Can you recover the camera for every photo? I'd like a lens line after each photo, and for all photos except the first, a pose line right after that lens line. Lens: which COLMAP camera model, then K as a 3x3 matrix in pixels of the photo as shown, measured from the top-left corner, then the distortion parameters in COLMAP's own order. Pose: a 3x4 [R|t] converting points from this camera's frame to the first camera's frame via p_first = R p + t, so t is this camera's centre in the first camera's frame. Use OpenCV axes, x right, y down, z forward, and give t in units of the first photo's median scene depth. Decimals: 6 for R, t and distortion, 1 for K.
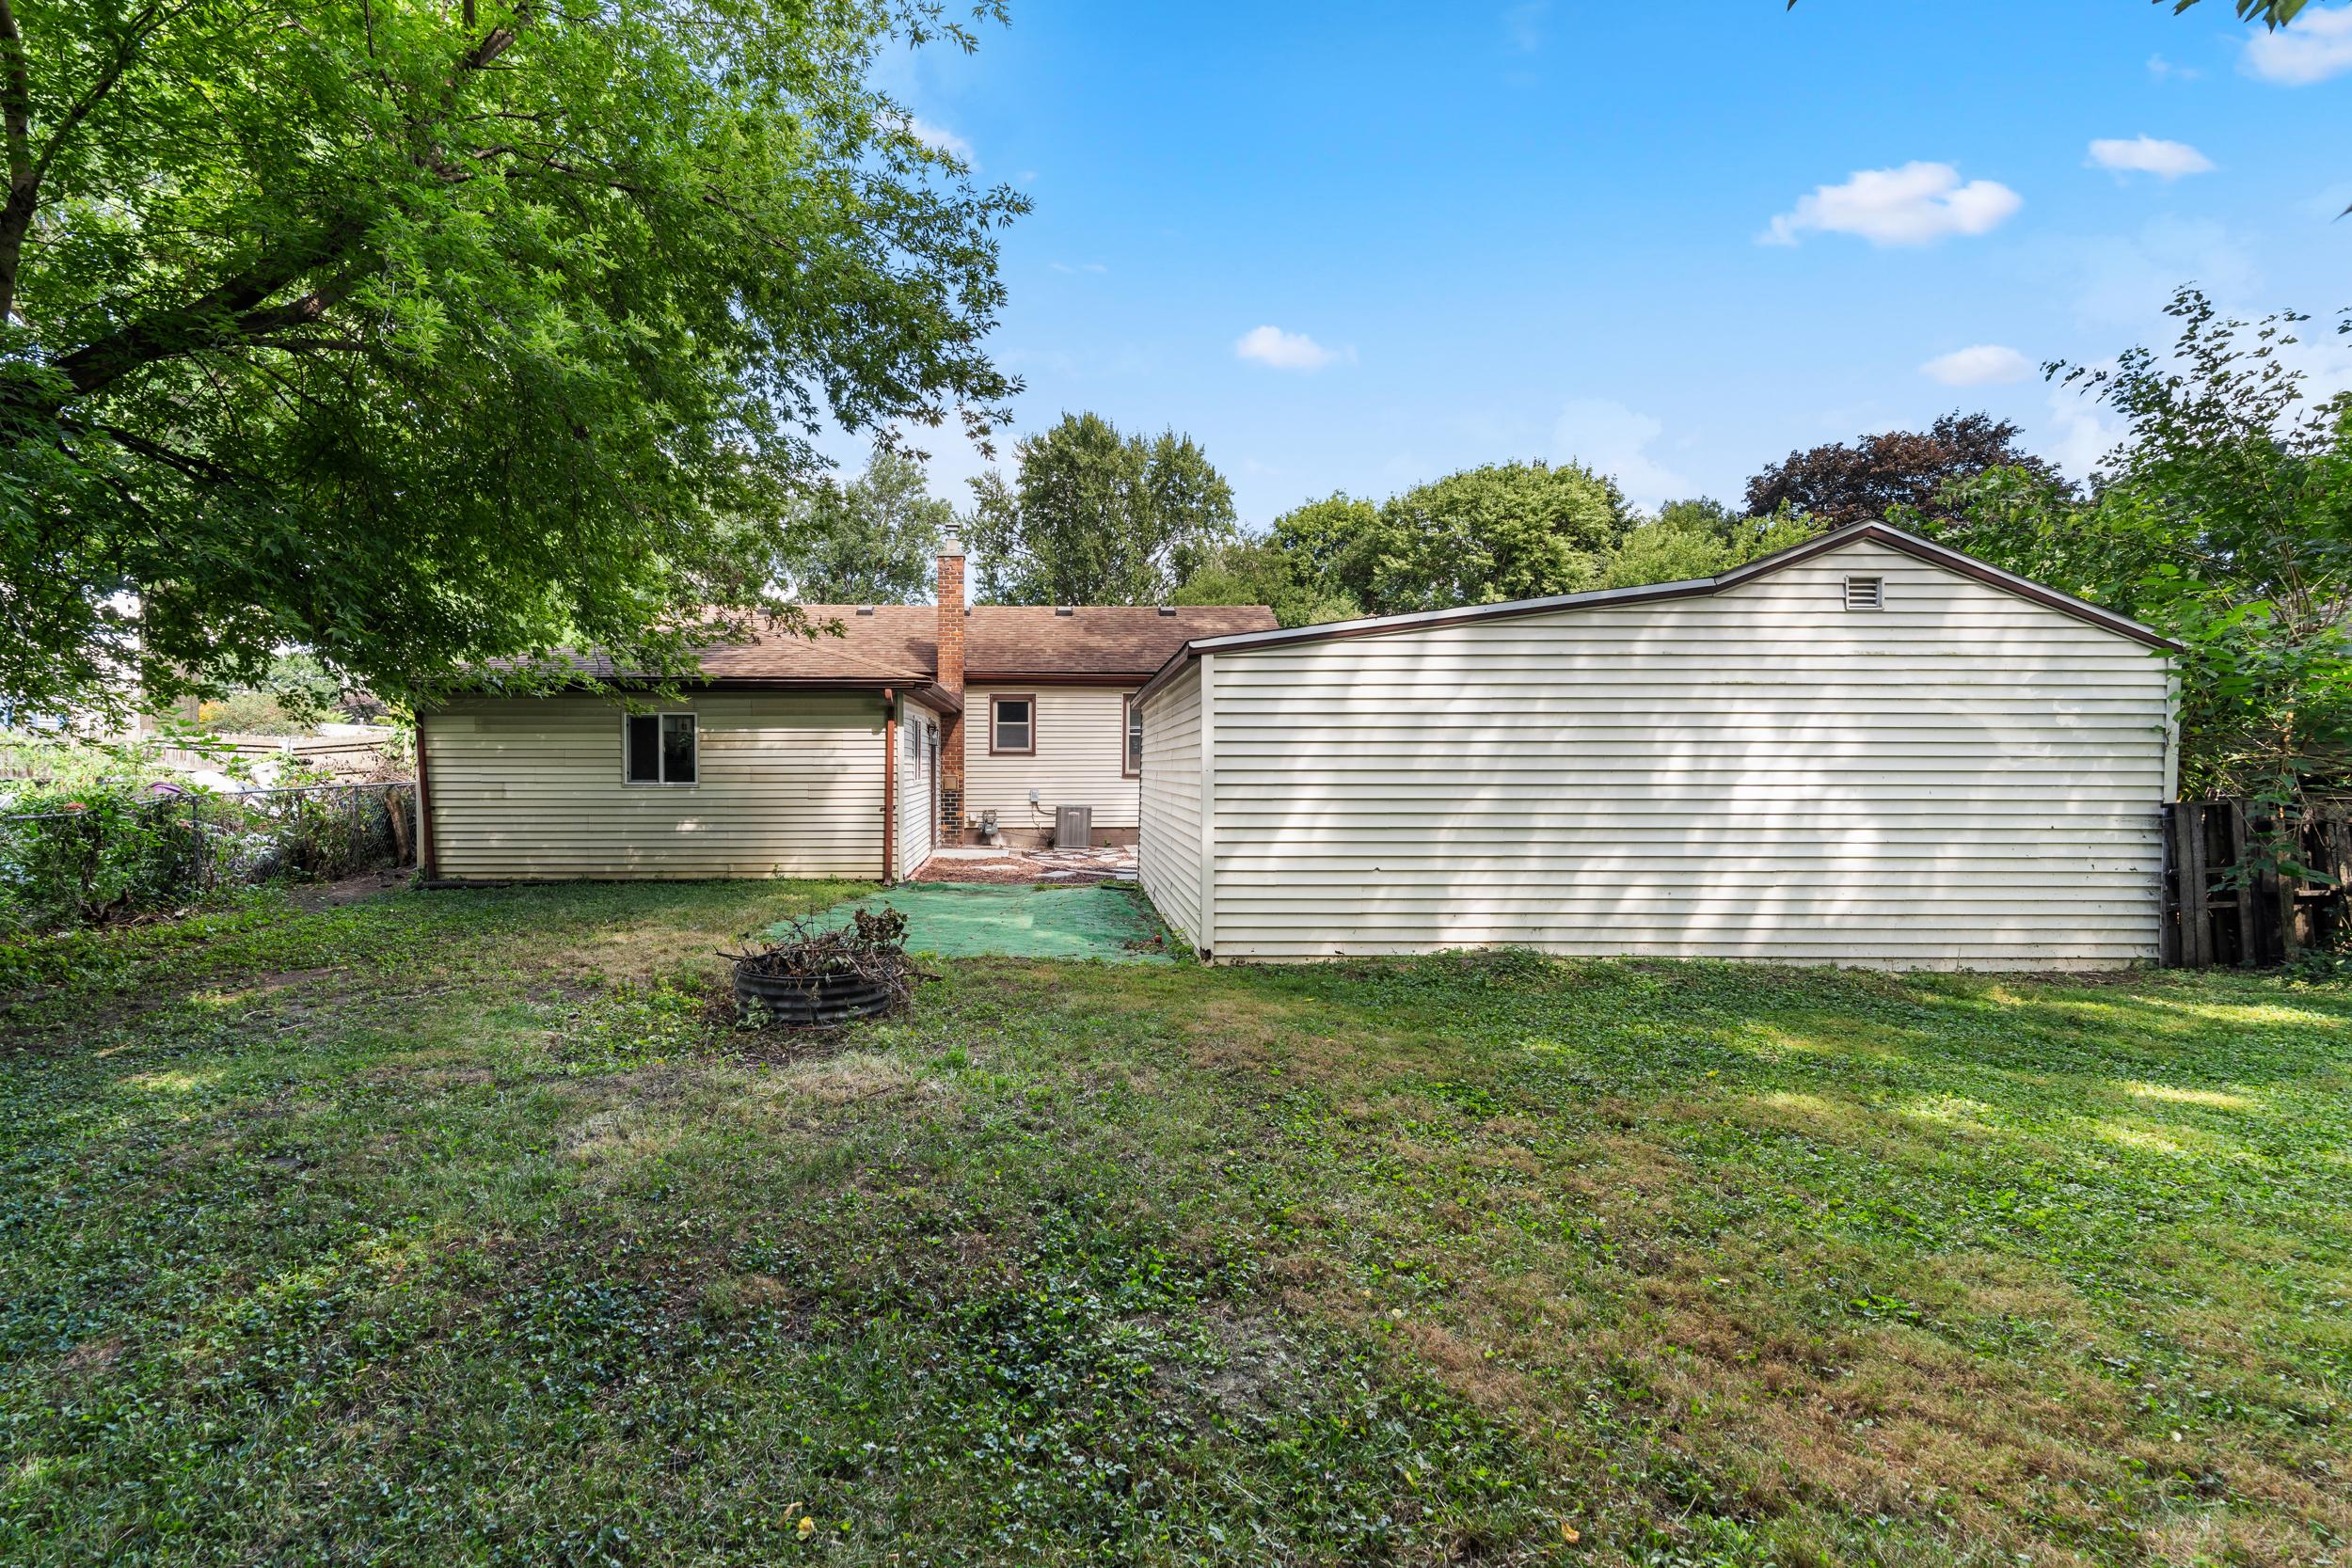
lens RADIAL K [[1086.8, 0, 1176.0], [0, 1086.8, 784.0], [0, 0, 1]] dist [0.000010, -0.000028]
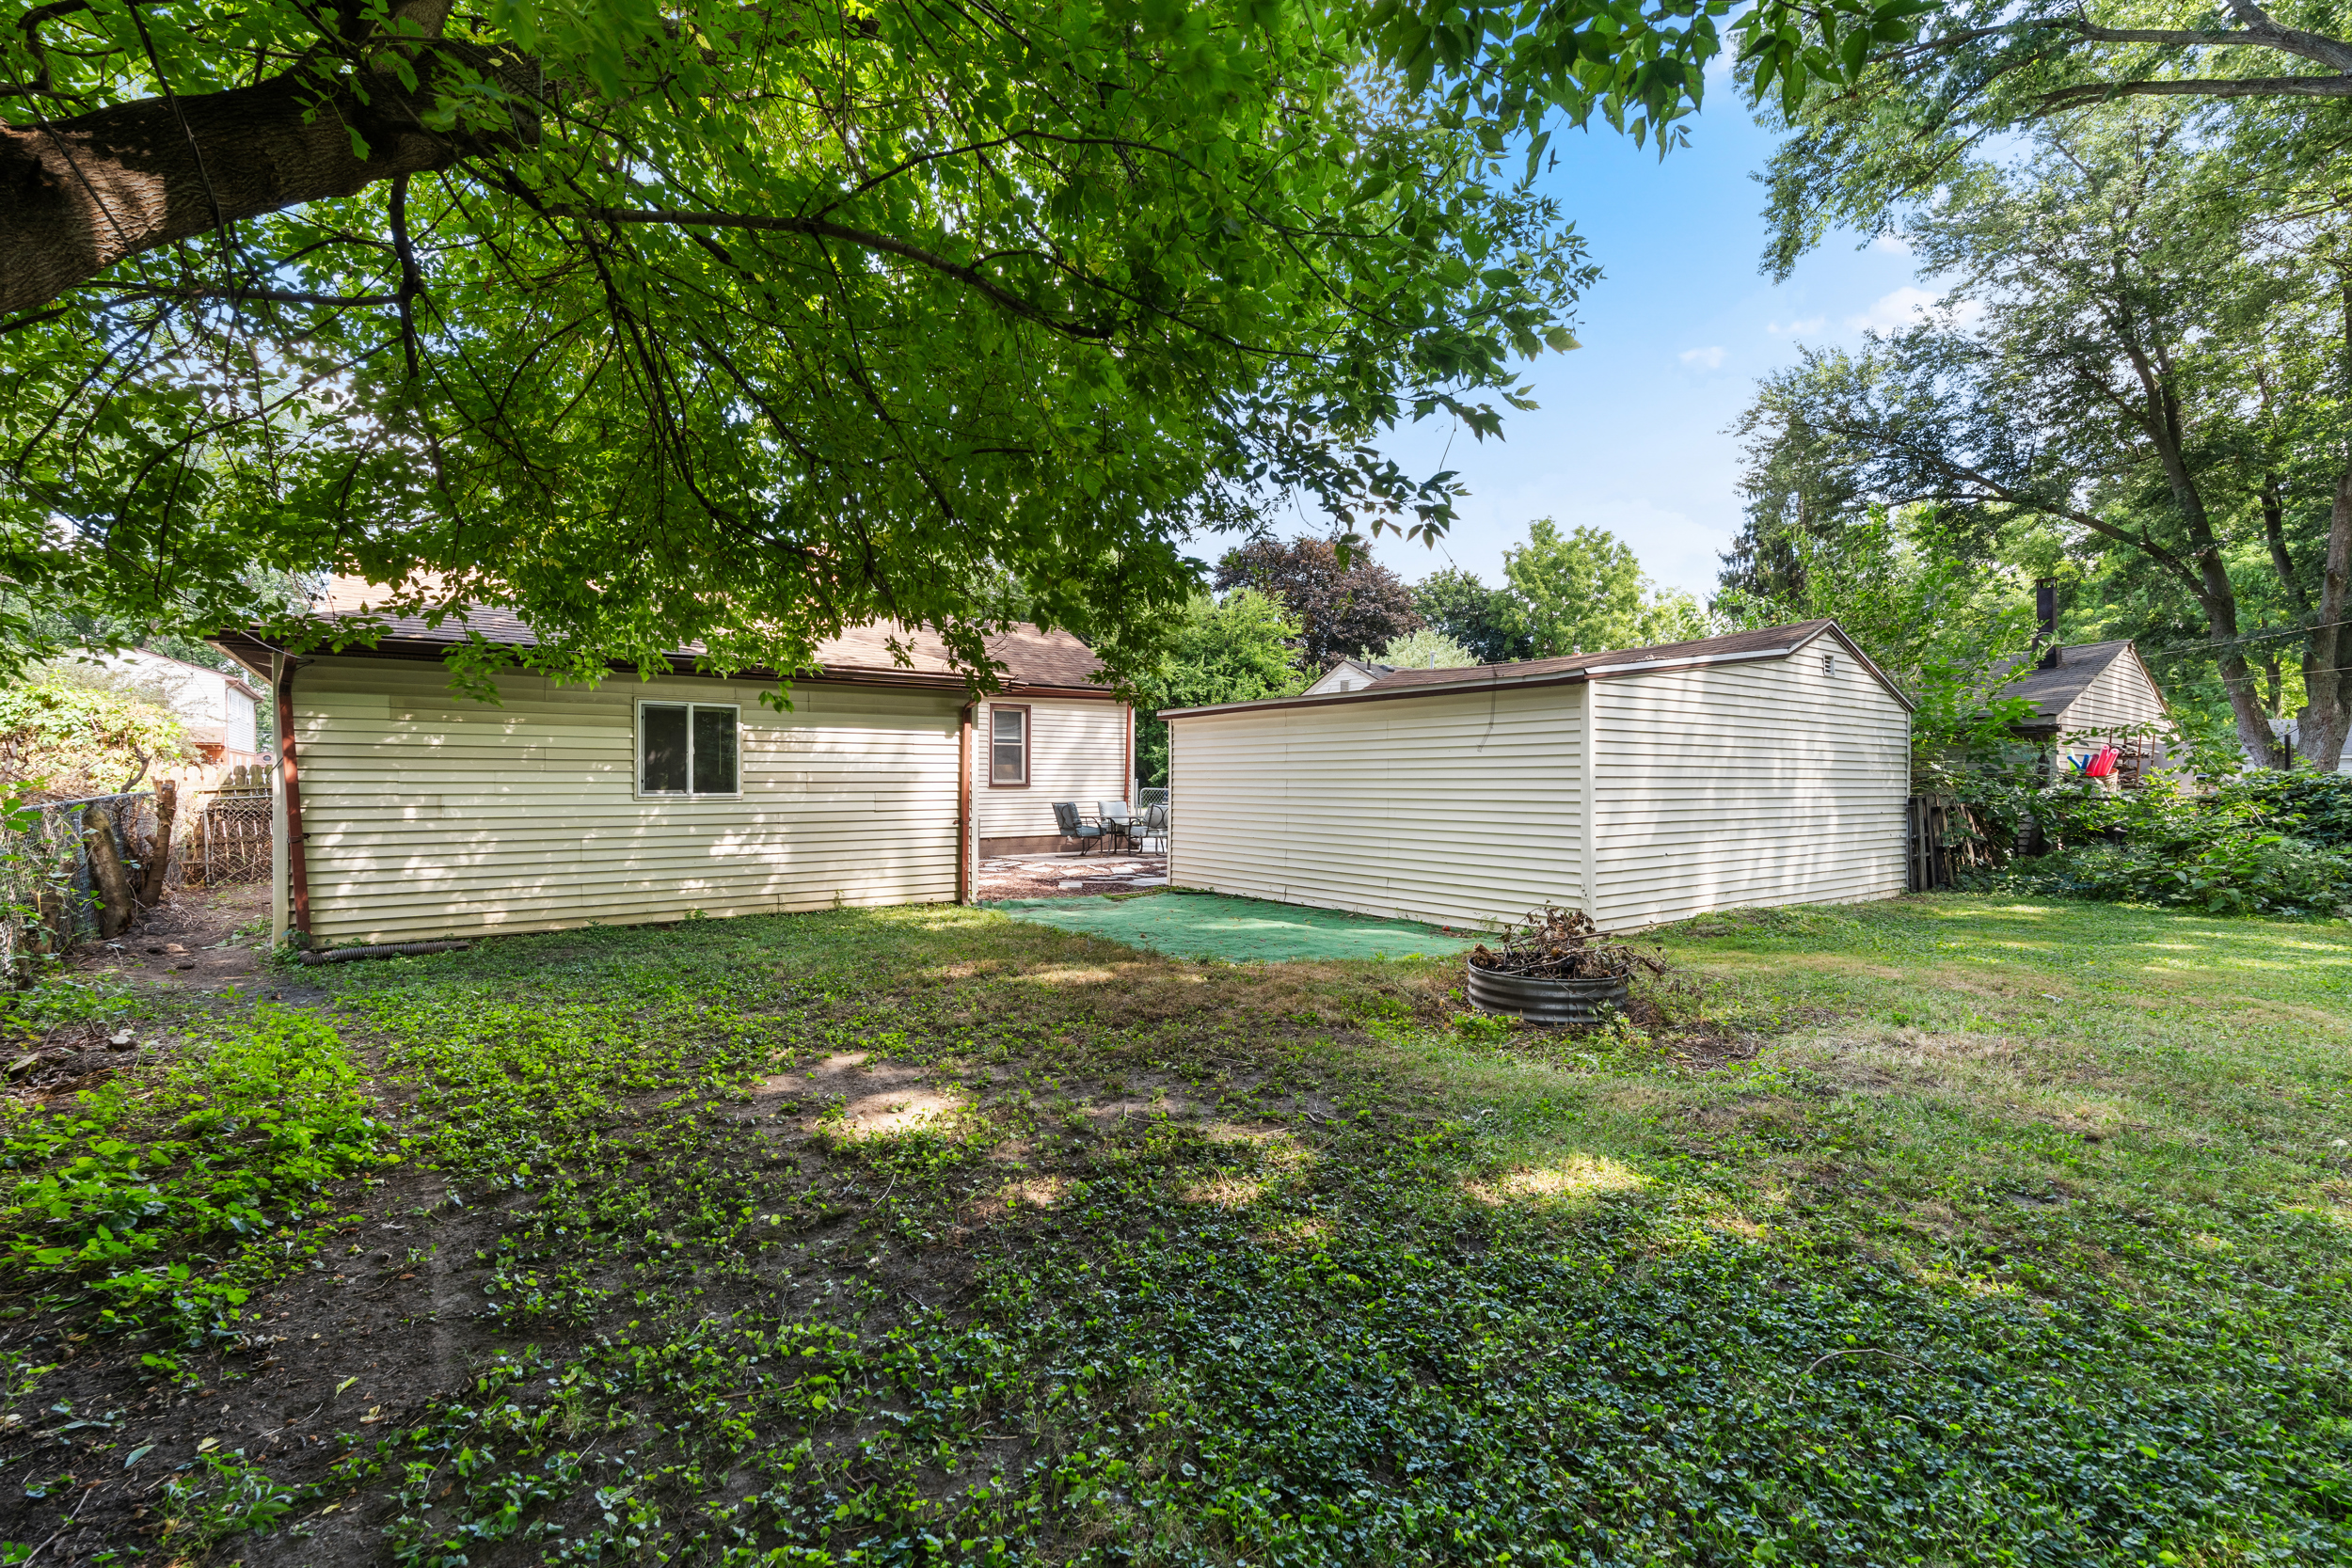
lens RADIAL K [[1086.8, 0, 1176.0], [0, 1086.8, 784.0], [0, 0, 1]] dist [0.000010, -0.000028]
pose [[0.798867, 0.002380, 0.601503, -0.659207], [0.010714, 0.999777, -0.018186, 0.009435], [-0.601412, 0.020973, 0.798664, 0.189556]]
